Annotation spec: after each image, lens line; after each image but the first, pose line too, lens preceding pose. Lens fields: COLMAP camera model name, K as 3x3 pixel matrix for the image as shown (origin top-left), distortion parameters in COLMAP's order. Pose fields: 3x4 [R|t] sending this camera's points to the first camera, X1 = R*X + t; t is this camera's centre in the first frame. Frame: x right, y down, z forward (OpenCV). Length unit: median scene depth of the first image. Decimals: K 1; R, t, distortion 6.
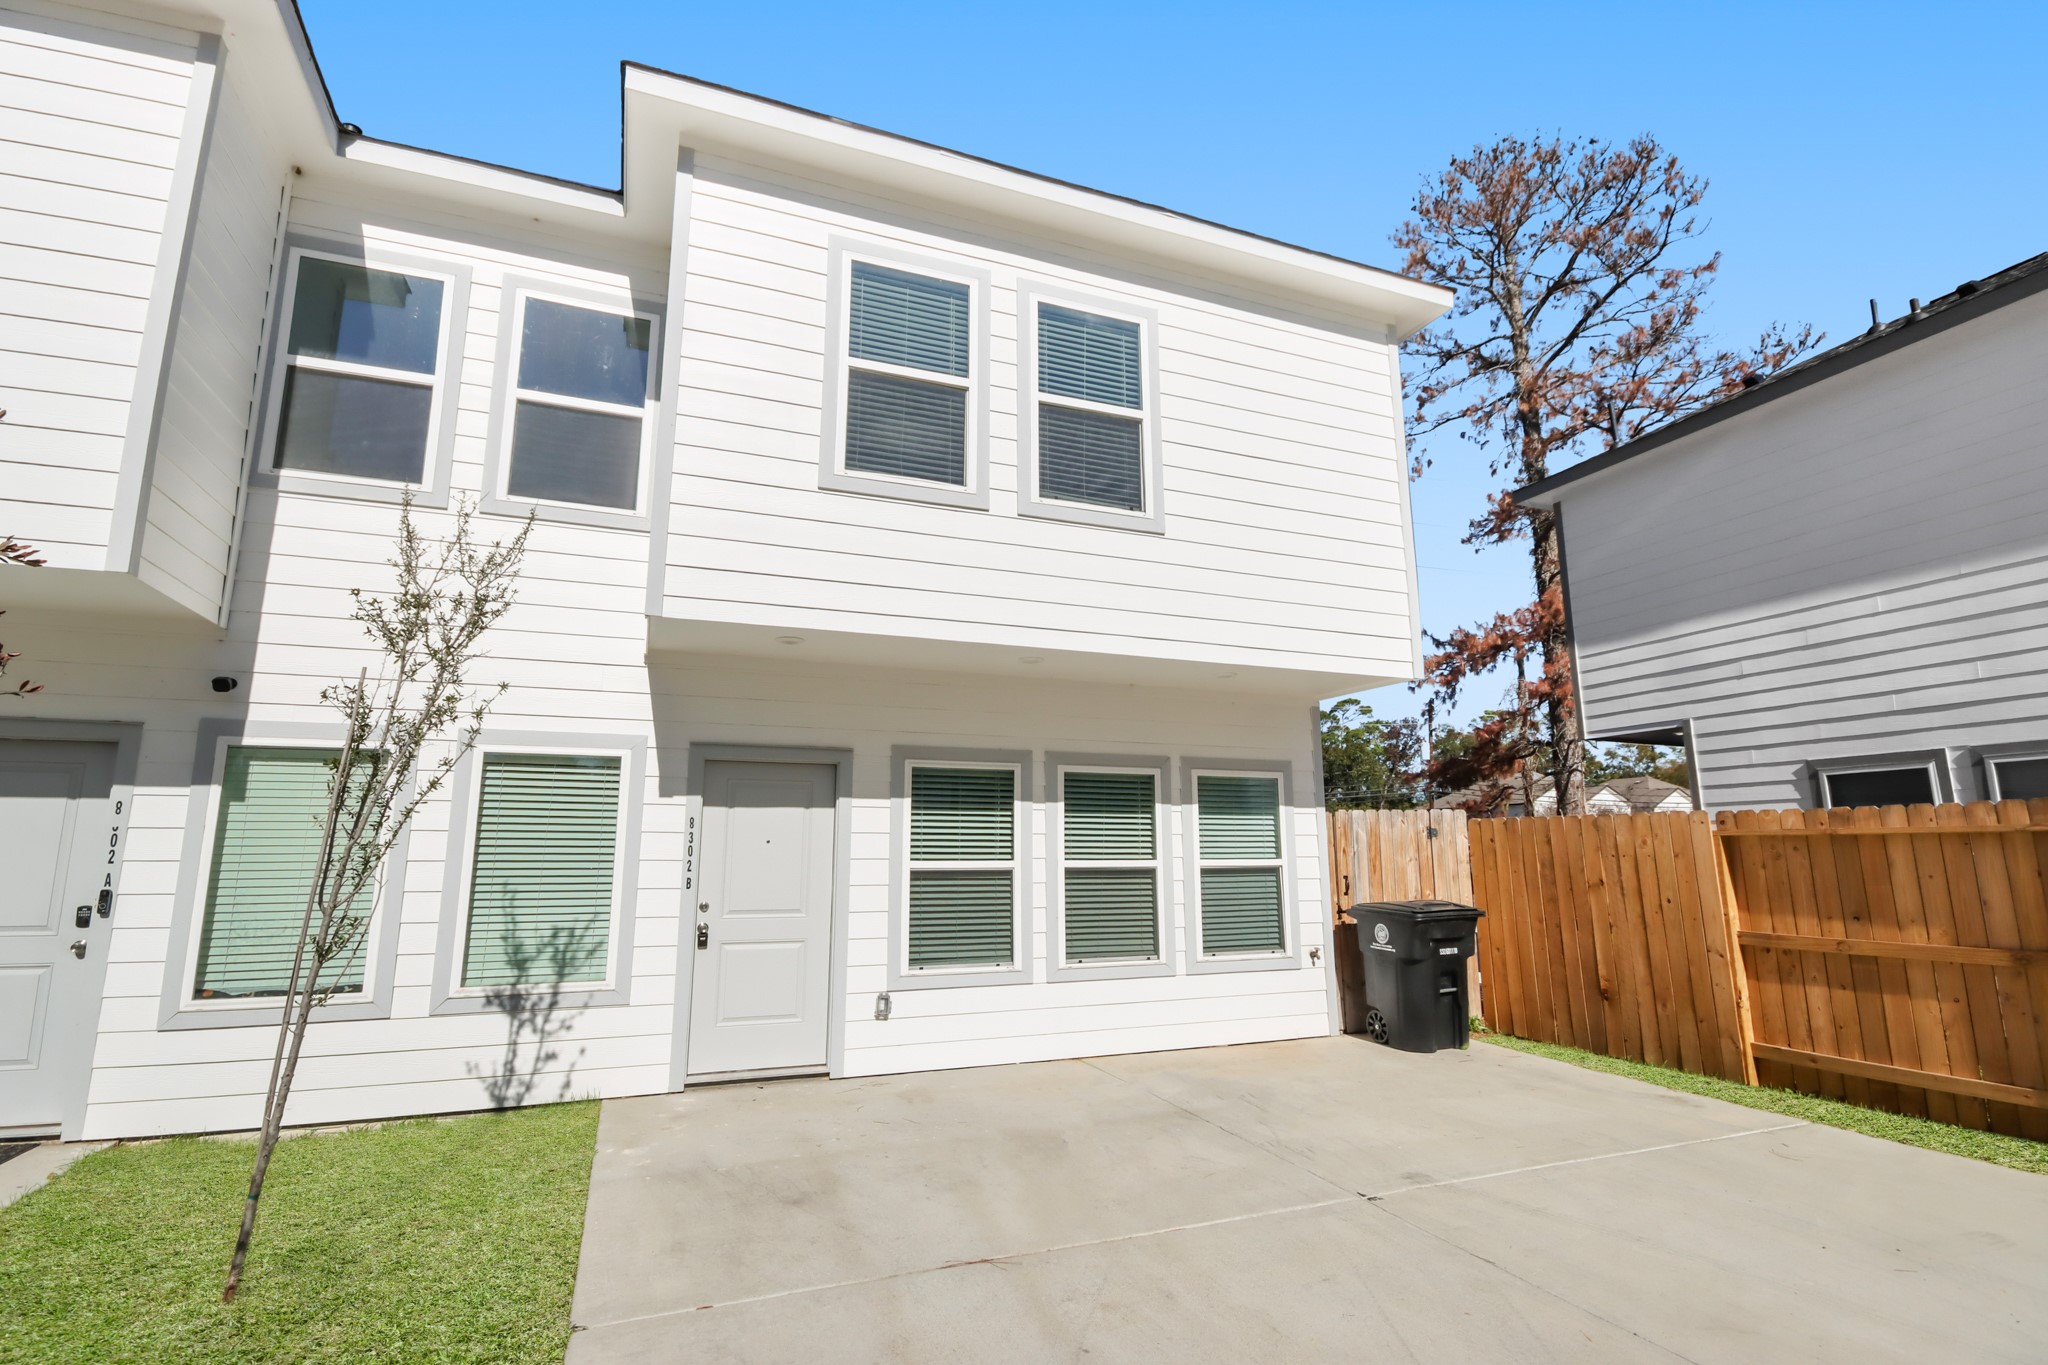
lens RADIAL K [[976.5, 0, 1049.5], [0, 976.5, 682.7], [0, 0, 1]] dist [0.014401, -0.001797]
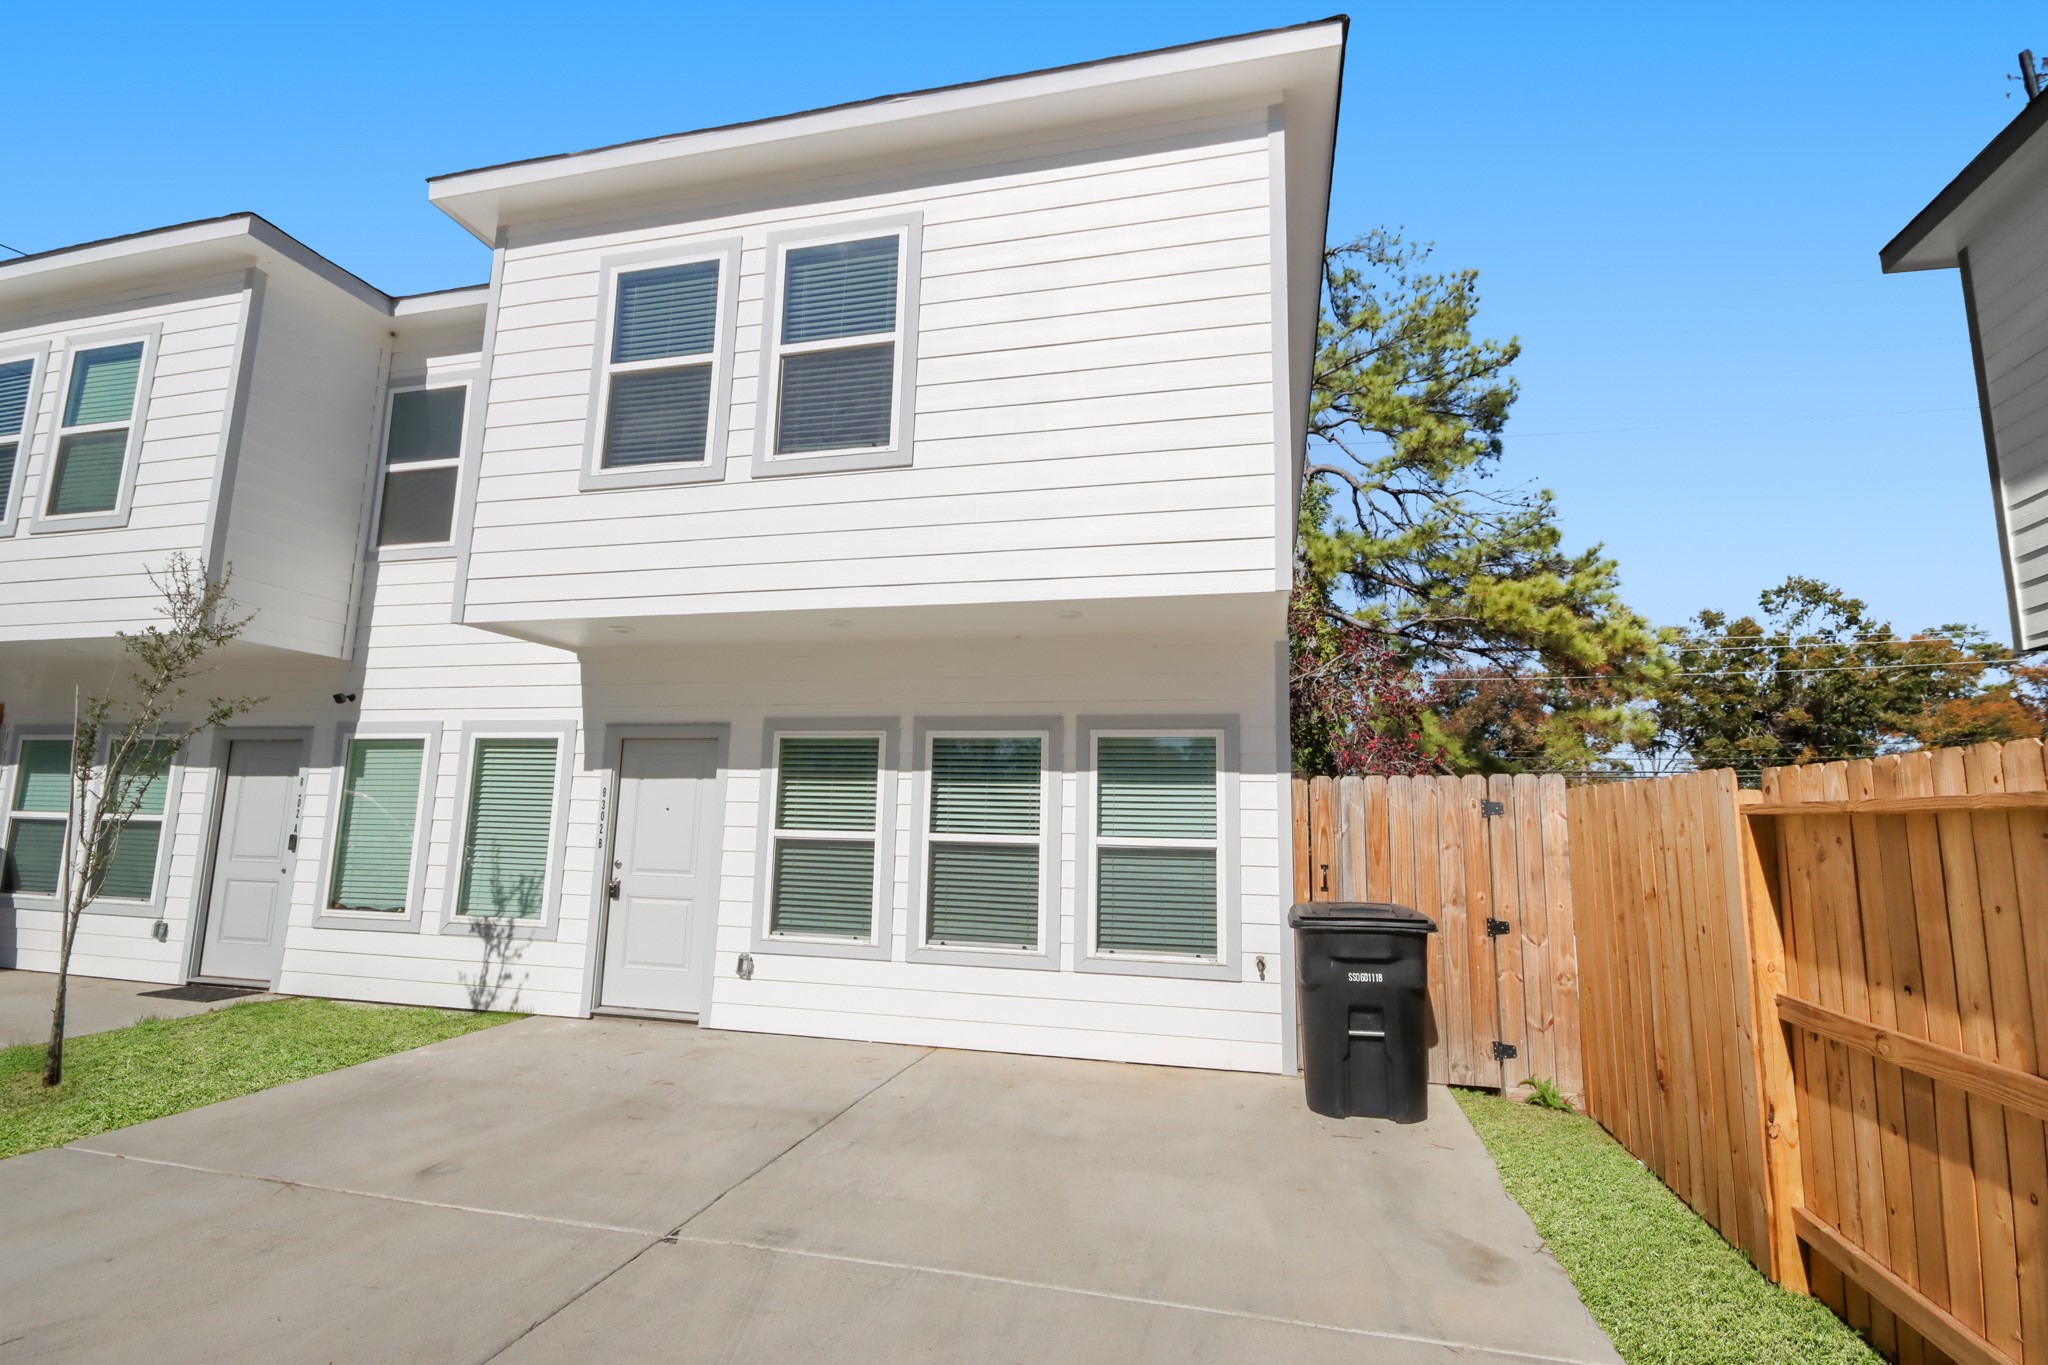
lens RADIAL K [[976.5, 0, 1025.8], [0, 976.5, 678.7], [0, 0, 1]] dist [0.014401, -0.001797]
pose [[0.803554, -0.069558, -0.591153, 0.743787], [0.081597, 0.996645, -0.006356, 0.056219], [0.589612, -0.043129, 0.806534, 0.359018]]
